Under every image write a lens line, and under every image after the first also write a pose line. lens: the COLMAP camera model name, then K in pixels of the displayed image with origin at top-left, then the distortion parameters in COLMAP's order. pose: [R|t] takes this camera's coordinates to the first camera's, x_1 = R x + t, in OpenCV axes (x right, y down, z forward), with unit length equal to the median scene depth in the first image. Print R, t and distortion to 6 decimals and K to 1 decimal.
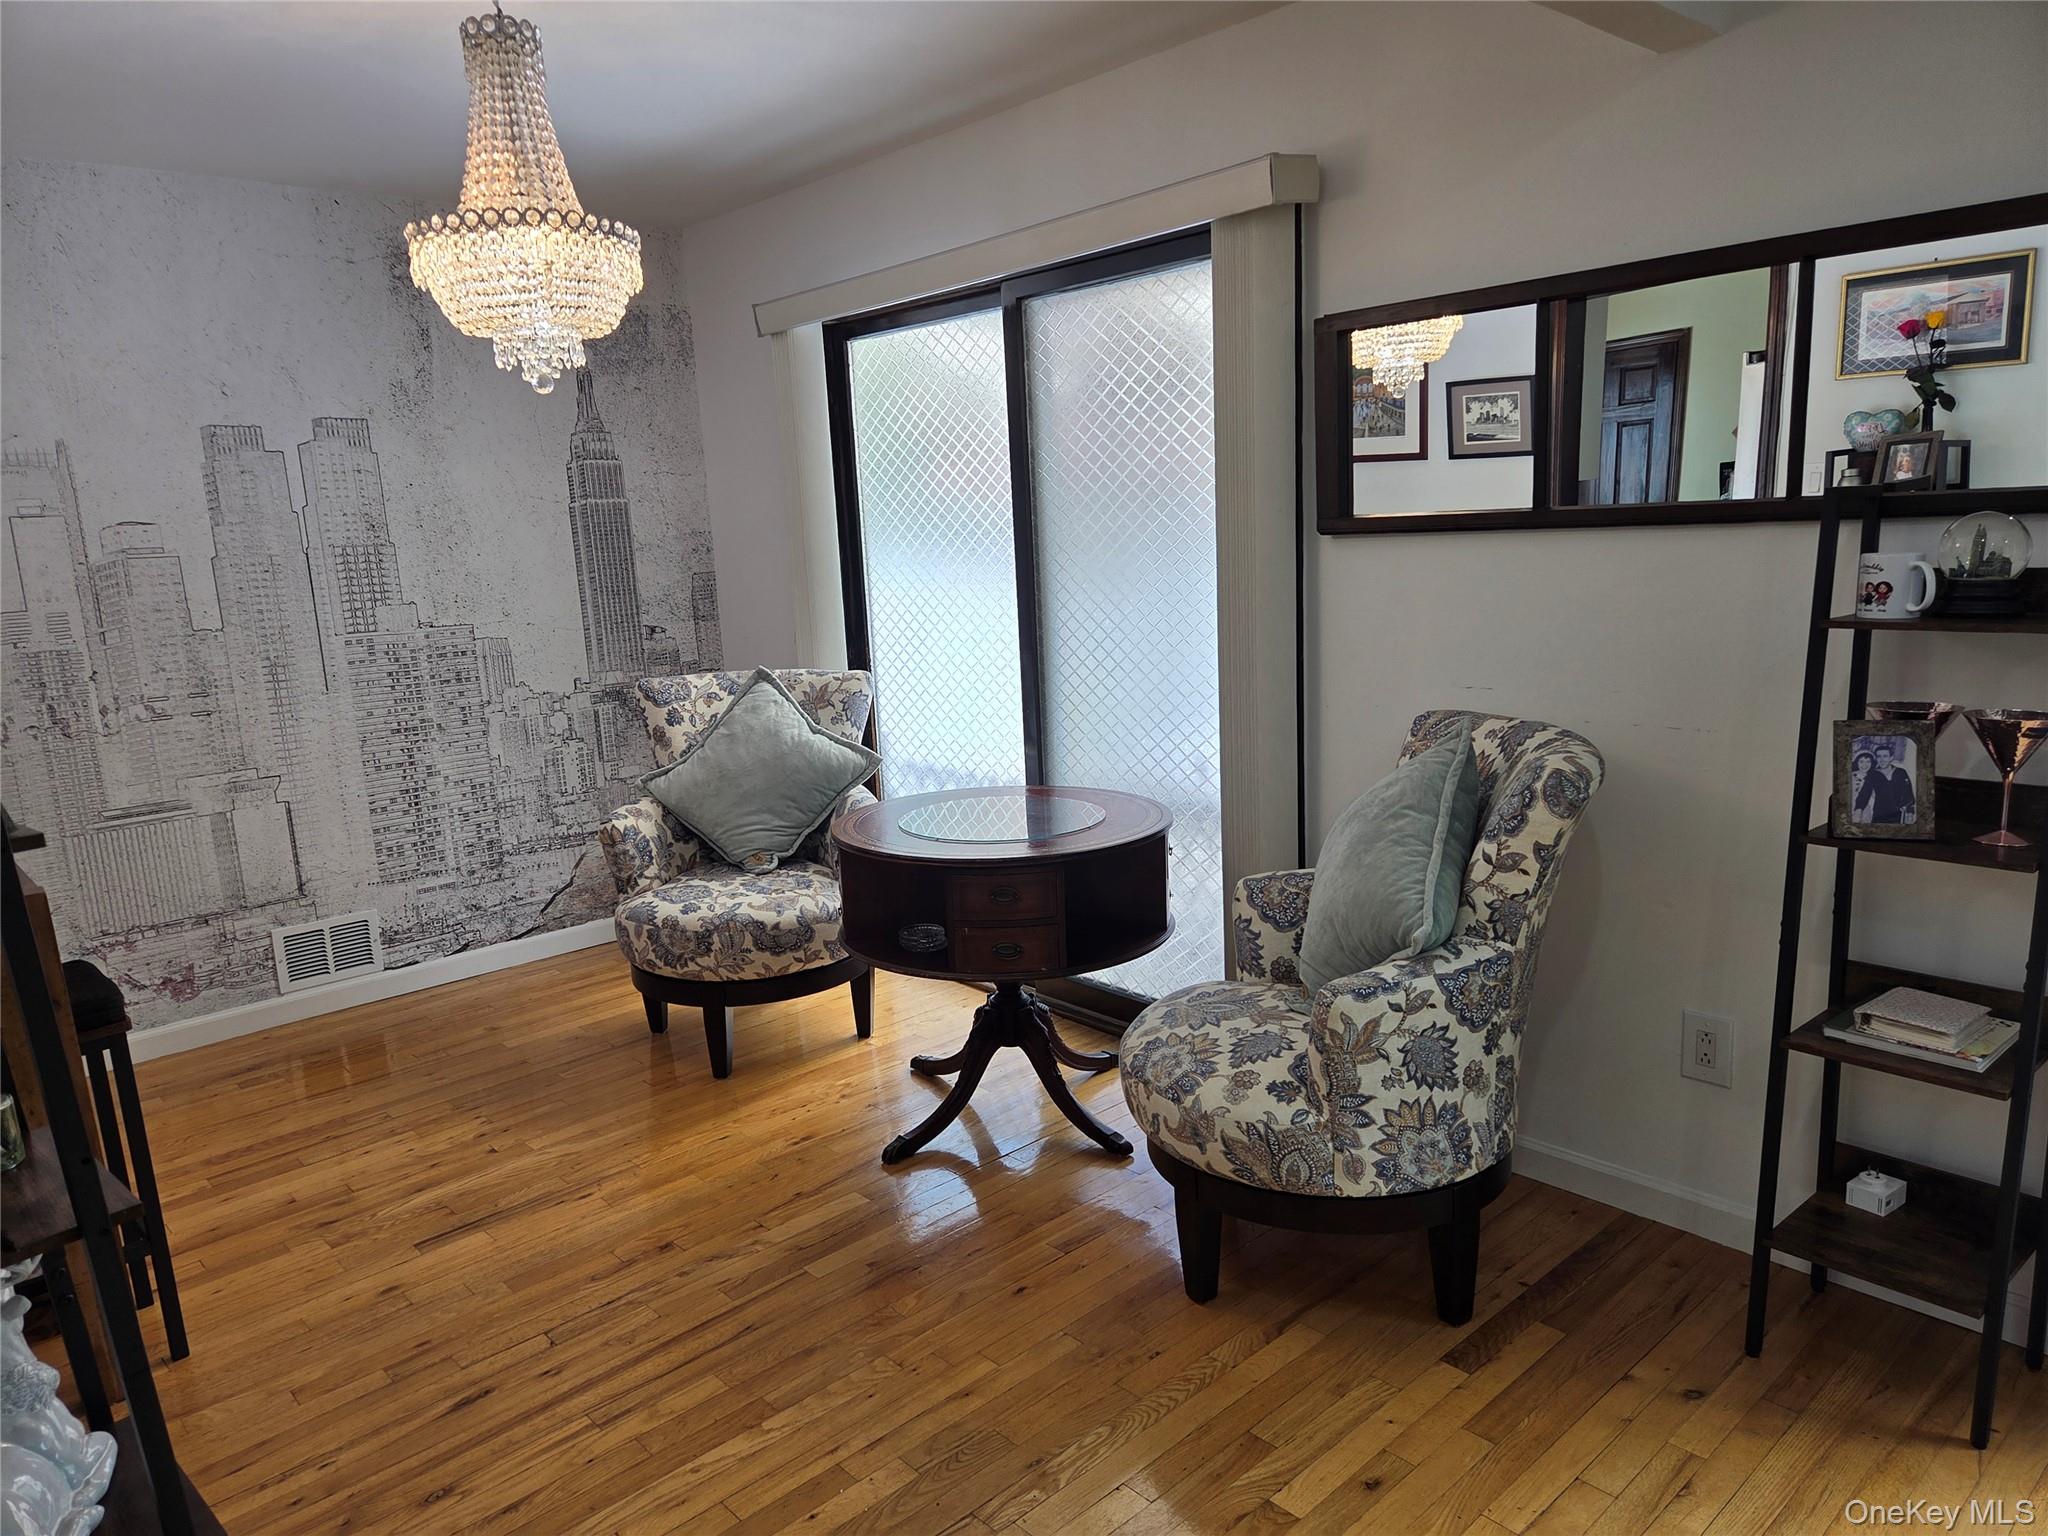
lens RADIAL K [[1382.5, 0, 1011.1], [0, 1382.5, 777.6], [0, 0, 1]] dist [0.074140, -0.065739]
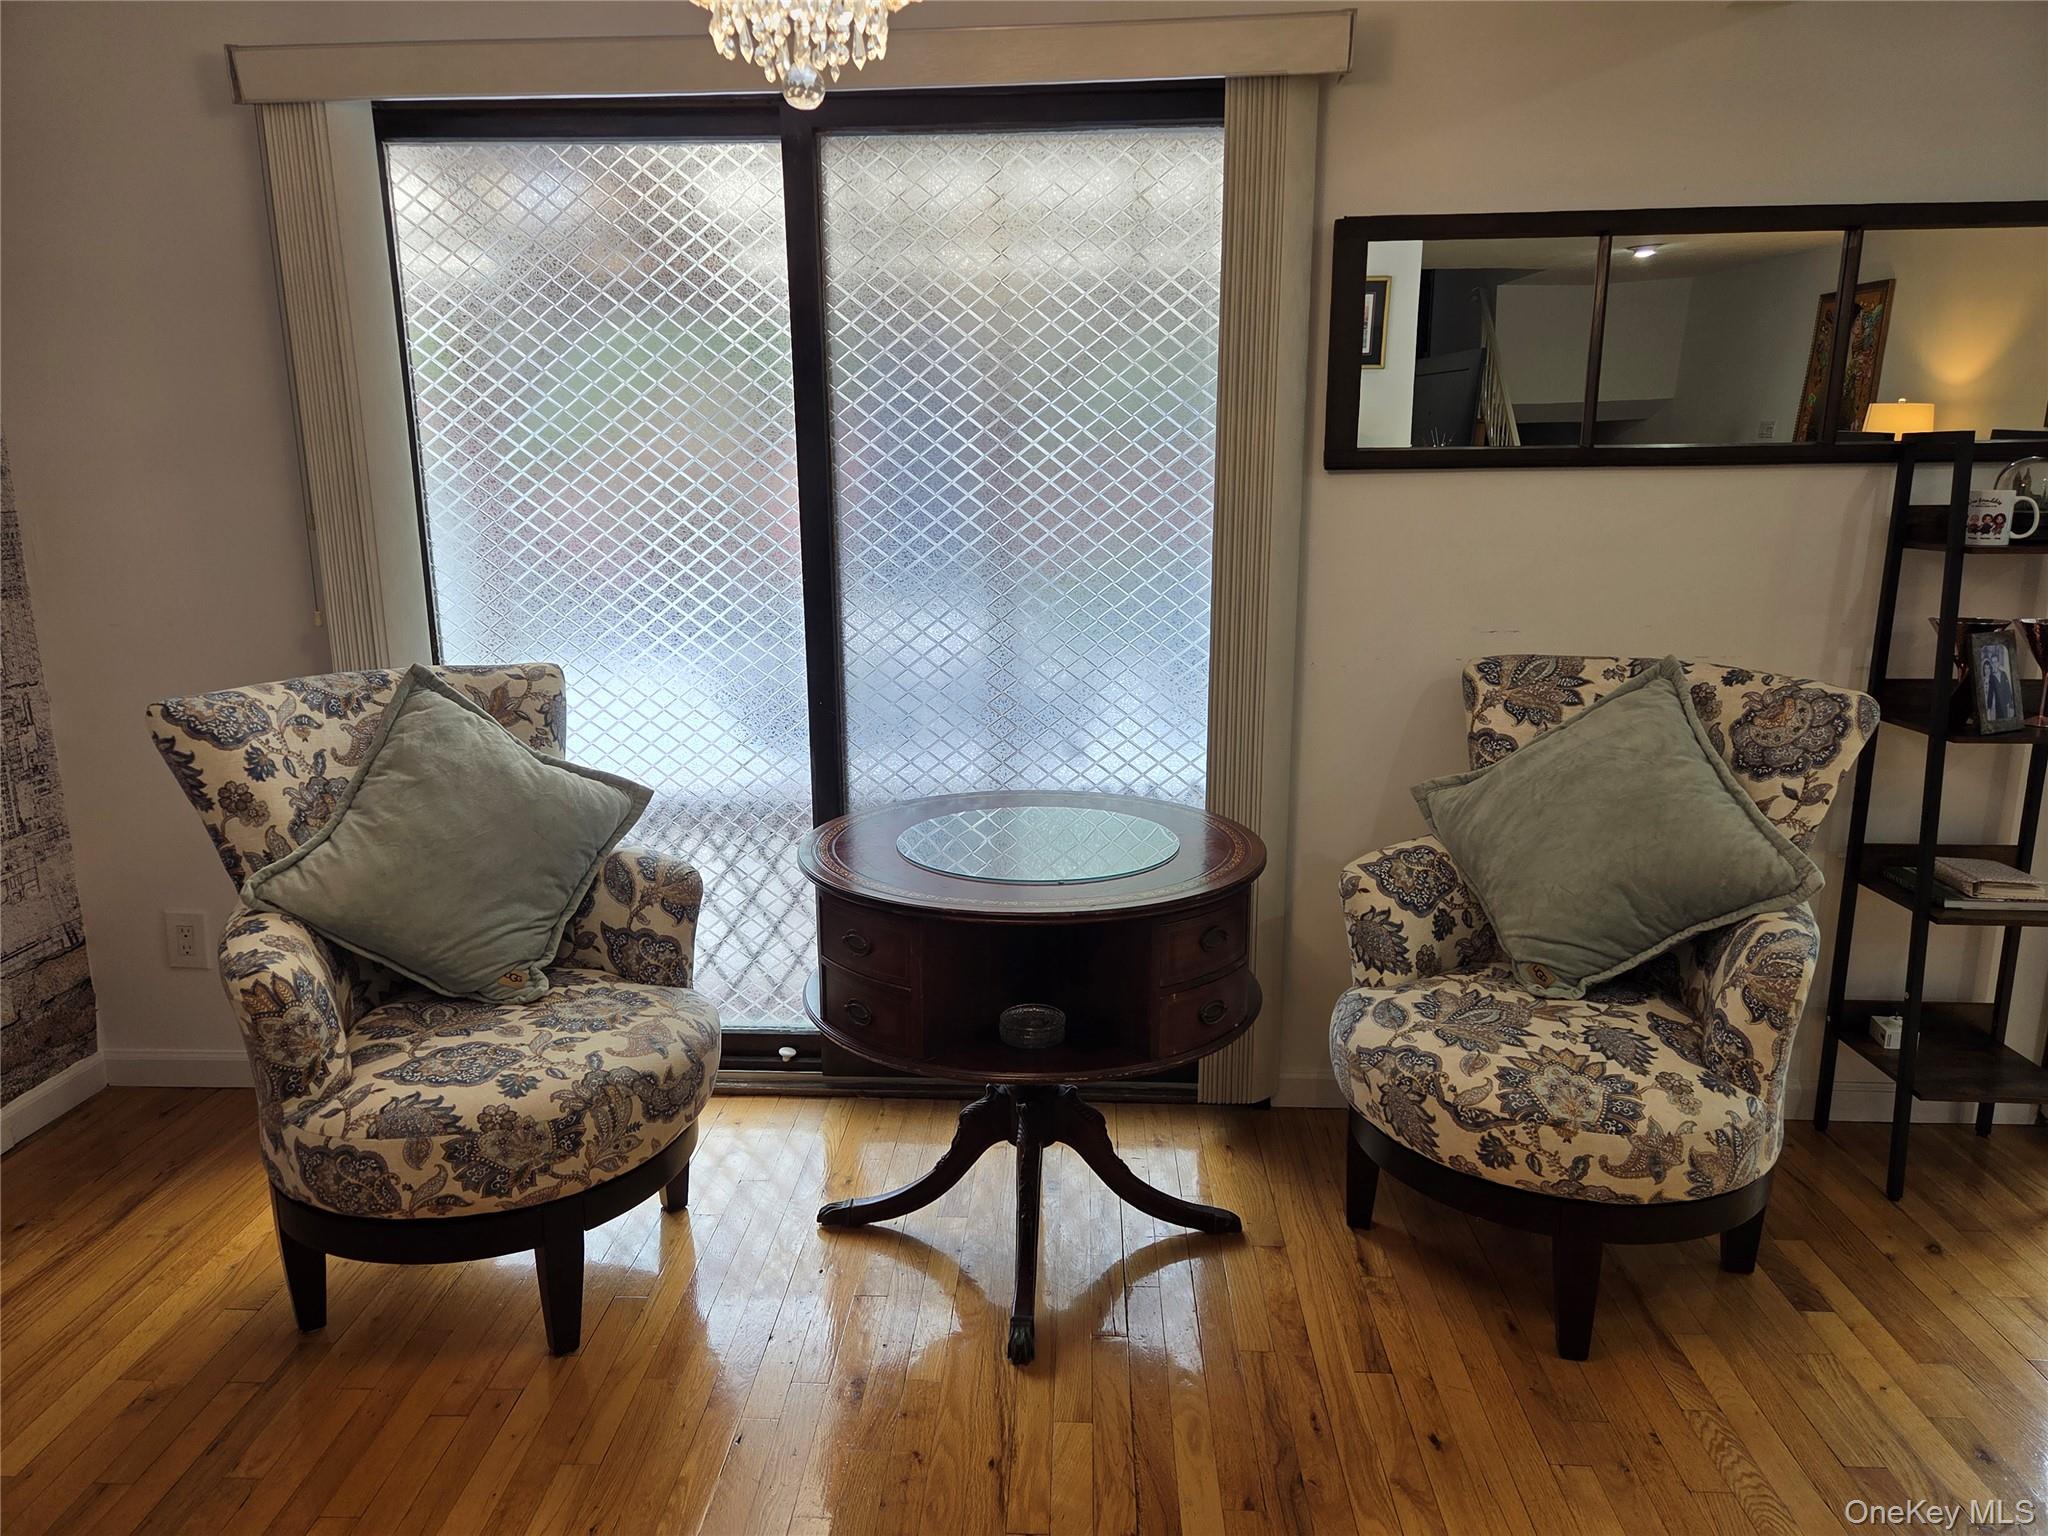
lens RADIAL K [[1373.3, 0, 1018.9], [0, 1373.3, 765.8], [0, 0, 1]] dist [0.070918, -0.065850]
pose [[0.708183, -0.109784, 0.697441, -0.463038], [0.104914, 0.993233, 0.049815, -0.043127], [-0.698191, 0.037893, 0.714908, 0.431846]]
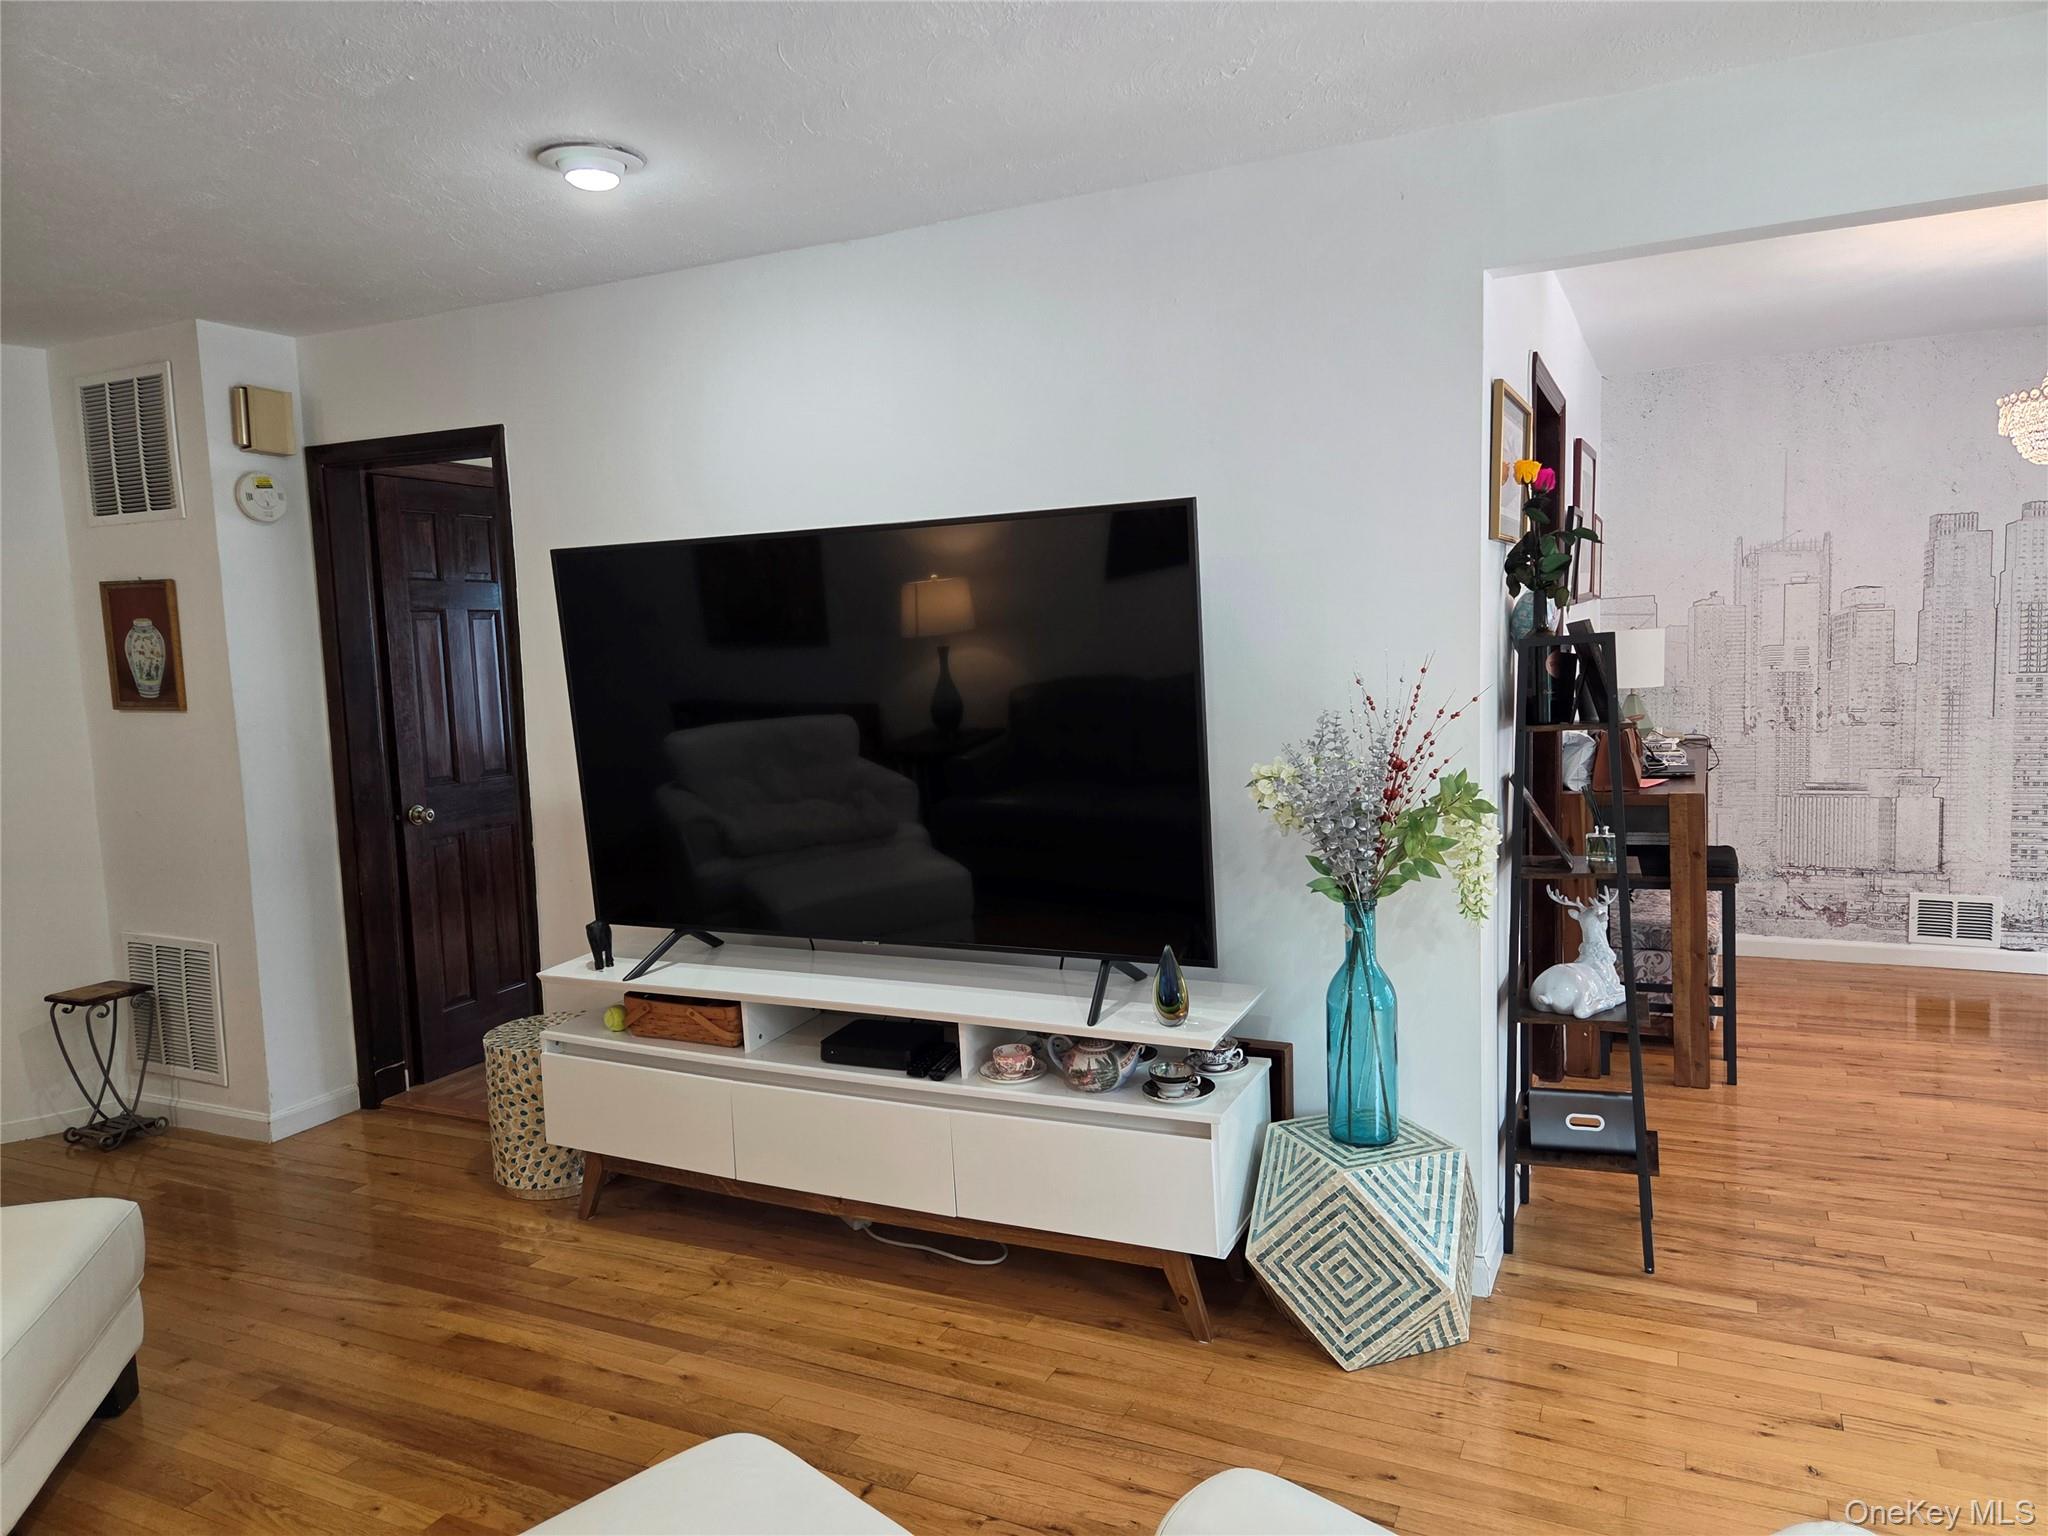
lens RADIAL K [[1375.2, 0, 1016.5], [0, 1375.2, 780.5], [0, 0, 1]] dist [0.071717, -0.055947]
pose [[0.373417, 0.132193, -0.918197, 0.413999], [-0.156129, 0.984631, 0.078262, 0.038772], [0.914431, 0.114133, 0.388317, -0.338851]]
